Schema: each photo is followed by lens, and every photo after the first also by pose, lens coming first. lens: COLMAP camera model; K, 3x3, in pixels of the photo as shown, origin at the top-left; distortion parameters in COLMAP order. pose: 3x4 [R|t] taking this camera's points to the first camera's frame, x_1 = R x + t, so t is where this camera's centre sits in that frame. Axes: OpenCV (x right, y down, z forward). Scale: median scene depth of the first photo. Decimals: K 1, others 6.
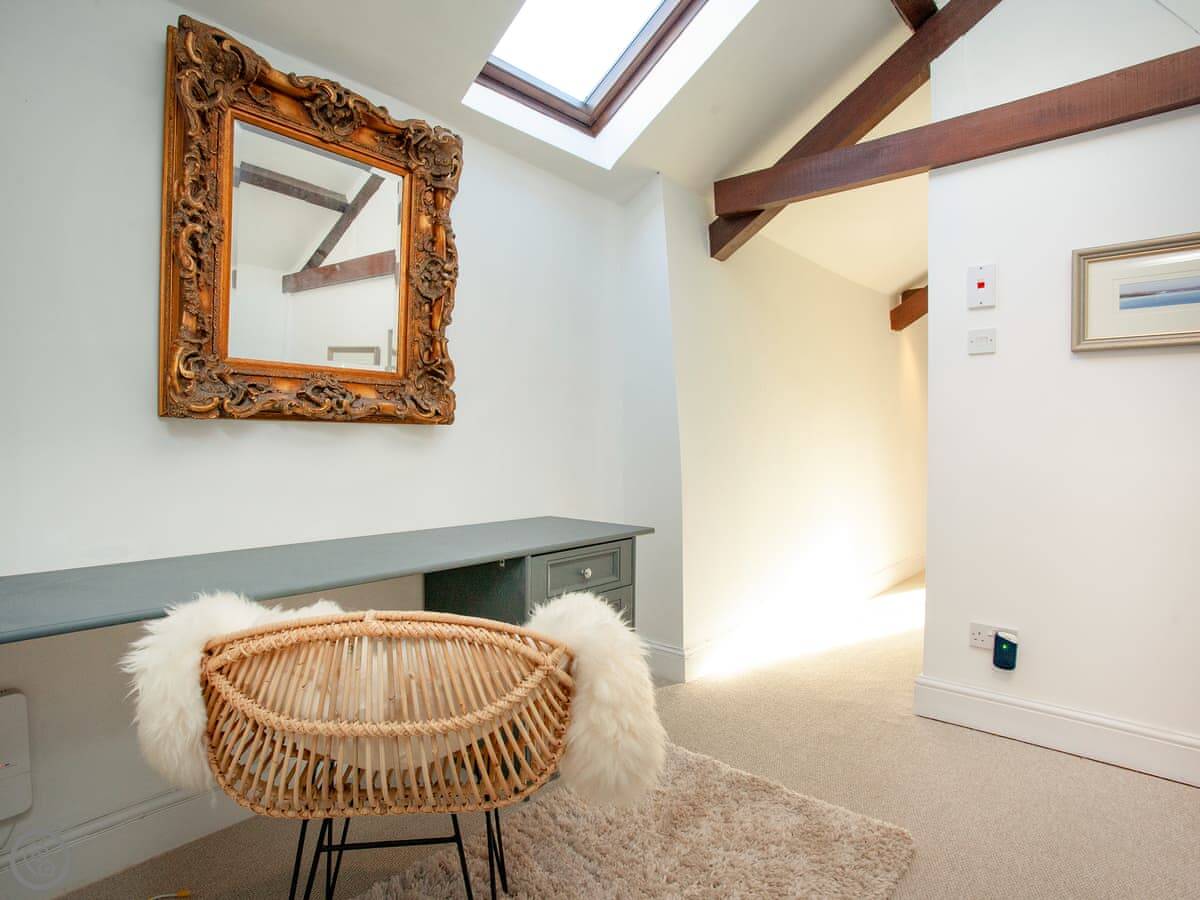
lens RADIAL K [[676.2, 0, 600.0], [0, 676.2, 450.0], [0, 0, 1]] dist [-0.000618, 0.000893]
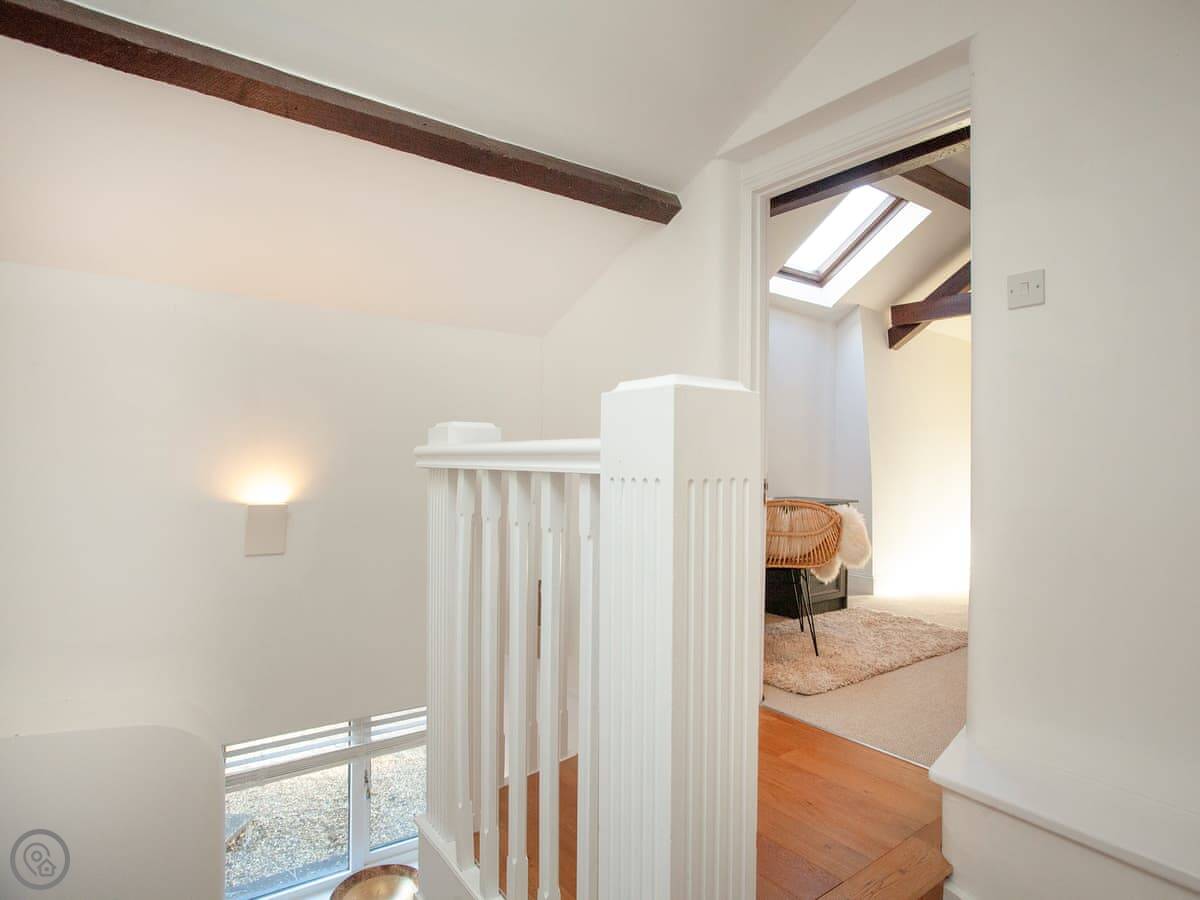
lens RADIAL K [[676.2, 0, 600.0], [0, 676.2, 450.0], [0, 0, 1]] dist [-0.000618, 0.000893]
pose [[0.969114, 0.000950, -0.246610, -0.139298], [-0.002824, 0.999970, -0.007242, -0.002592], [0.246596, 0.007715, 0.969088, -0.945579]]
